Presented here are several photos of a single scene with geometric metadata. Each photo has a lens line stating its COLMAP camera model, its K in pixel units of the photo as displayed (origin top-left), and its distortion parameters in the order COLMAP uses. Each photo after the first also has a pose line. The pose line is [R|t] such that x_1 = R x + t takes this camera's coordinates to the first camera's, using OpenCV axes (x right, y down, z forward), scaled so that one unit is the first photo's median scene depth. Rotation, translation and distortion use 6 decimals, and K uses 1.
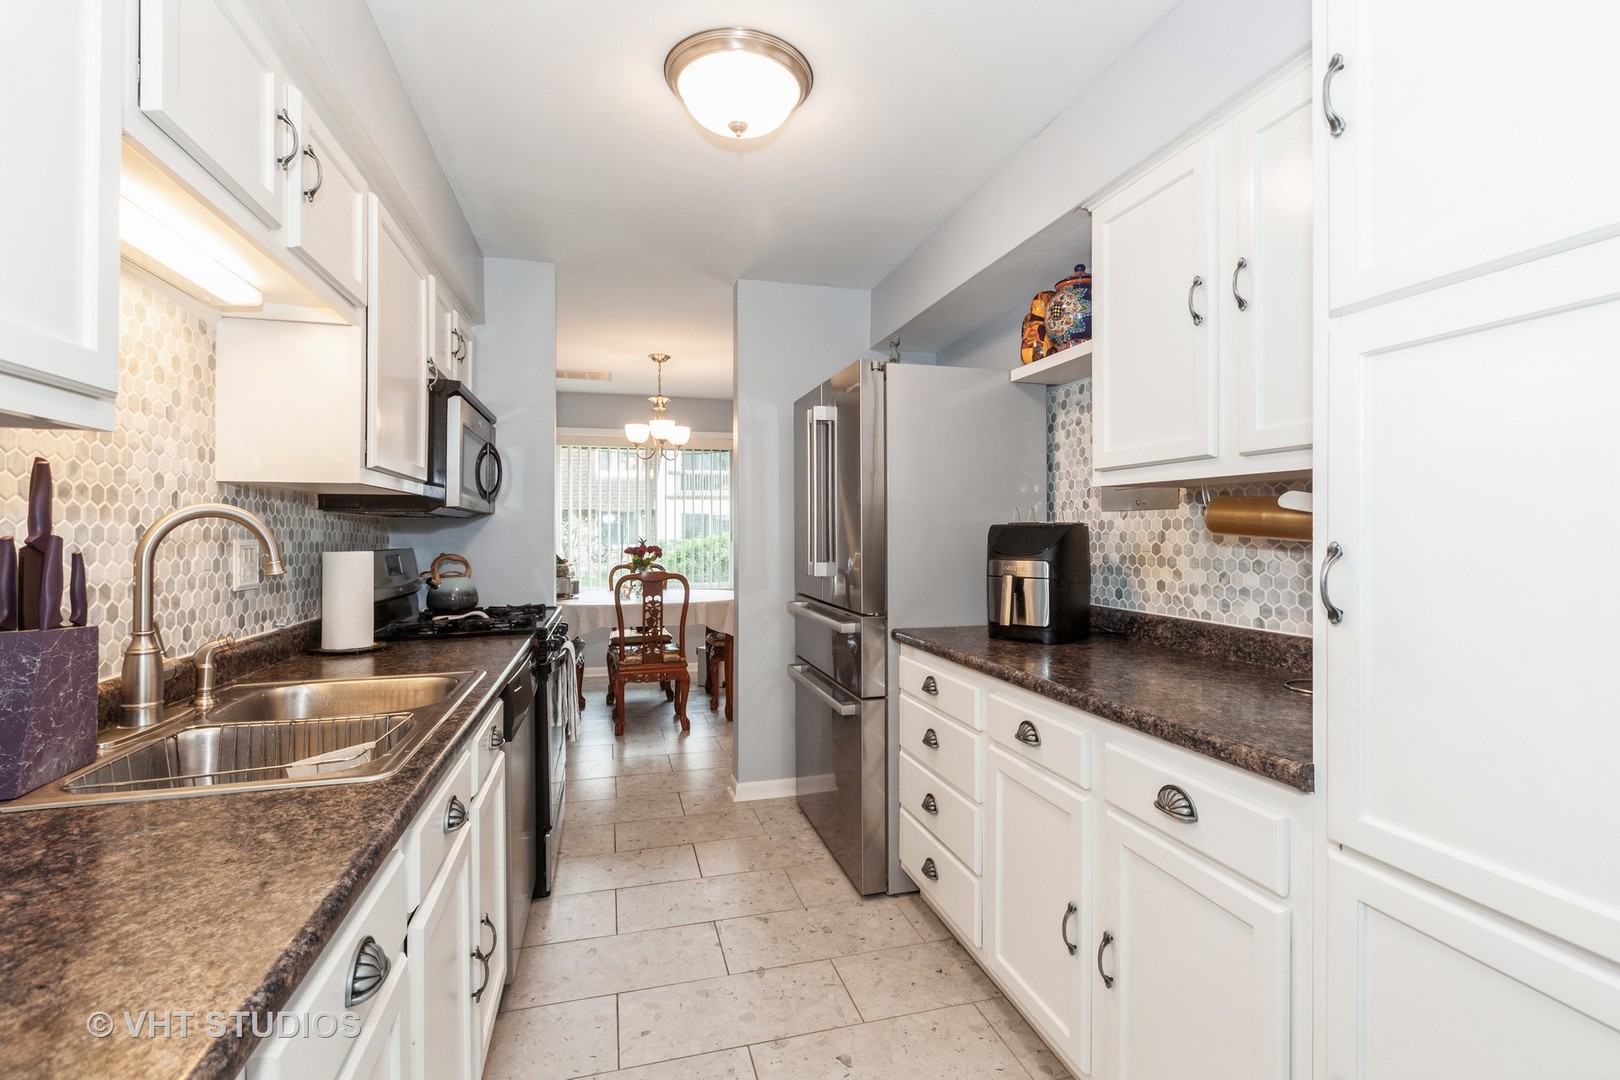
lens RADIAL K [[730.9, 0, 817.4], [0, 730.9, 525.6], [0, 0, 1]] dist [-0.002702, -0.001827]
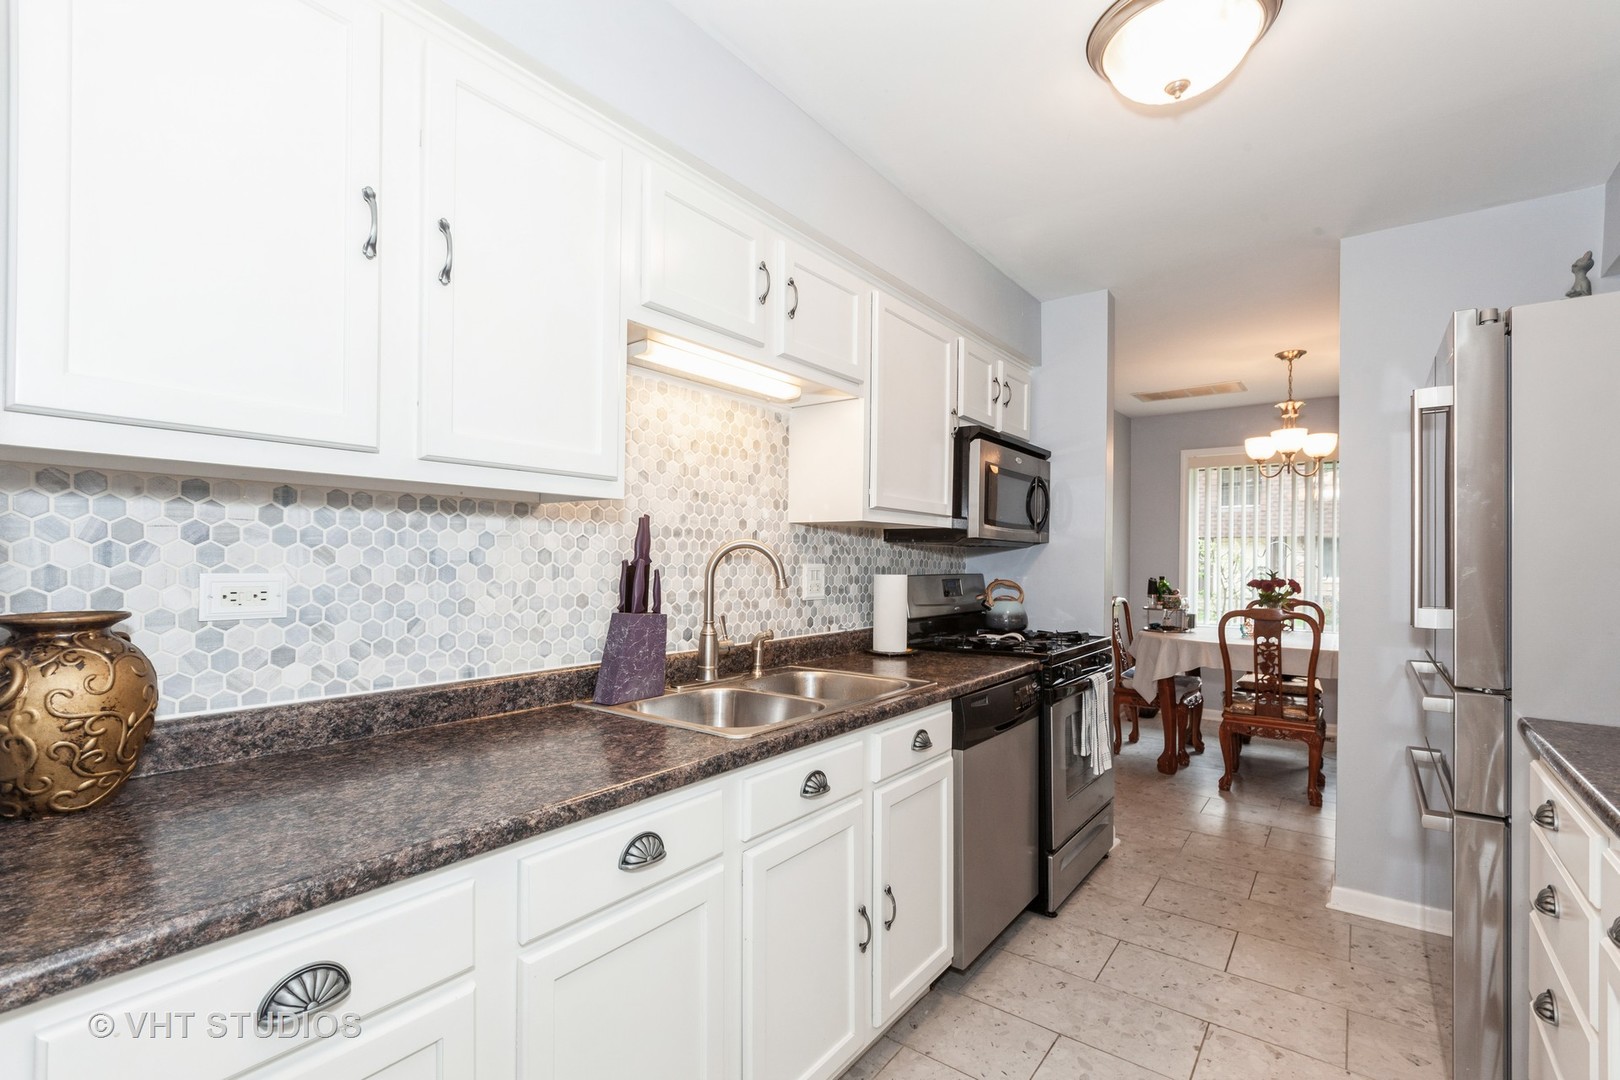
lens RADIAL K [[730.9, 0, 816.1], [0, 730.9, 551.5], [0, 0, 1]] dist [-0.002702, -0.001827]
pose [[0.603037, 0.000842, -0.797713, 0.284545], [-0.003281, 0.999994, -0.001424, -0.001914], [0.797707, 0.003476, 0.603036, 0.138356]]
